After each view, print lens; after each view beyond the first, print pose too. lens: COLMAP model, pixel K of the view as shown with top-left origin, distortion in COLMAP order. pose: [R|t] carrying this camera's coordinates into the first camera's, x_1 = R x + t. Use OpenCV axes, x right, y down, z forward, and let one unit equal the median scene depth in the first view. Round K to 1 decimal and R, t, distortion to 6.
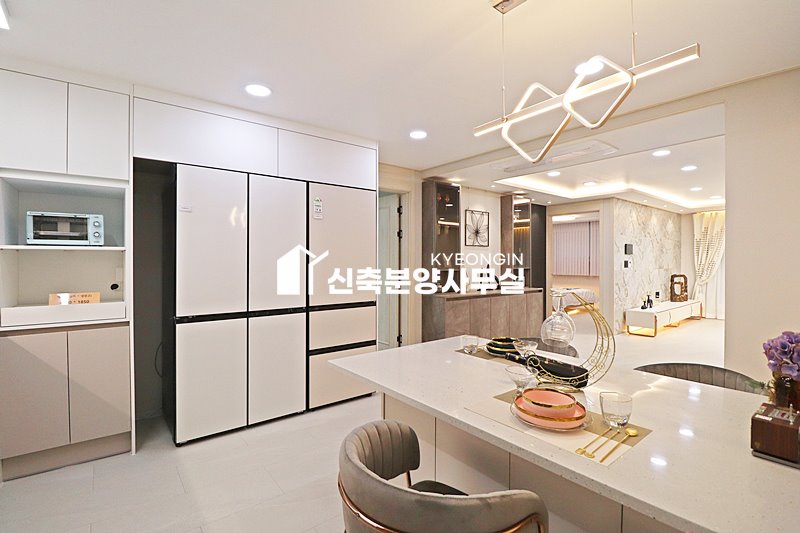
lens RADIAL K [[370.4, 0, 403.6], [0, 370.4, 261.7], [0, 0, 1]] dist [-0.016171, -0.000648]
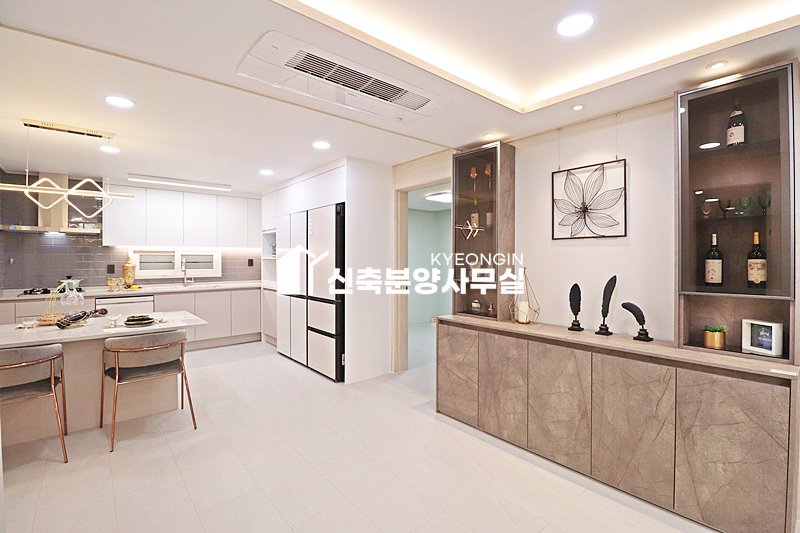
lens RADIAL K [[370.4, 0, 401.1], [0, 370.4, 262.1], [0, 0, 1]] dist [-0.016171, -0.000648]
pose [[0.026164, 0.009671, -0.999611, 0.653417], [-0.002477, 0.999951, 0.009609, -0.014349], [0.999655, 0.002225, 0.026186, 0.718887]]
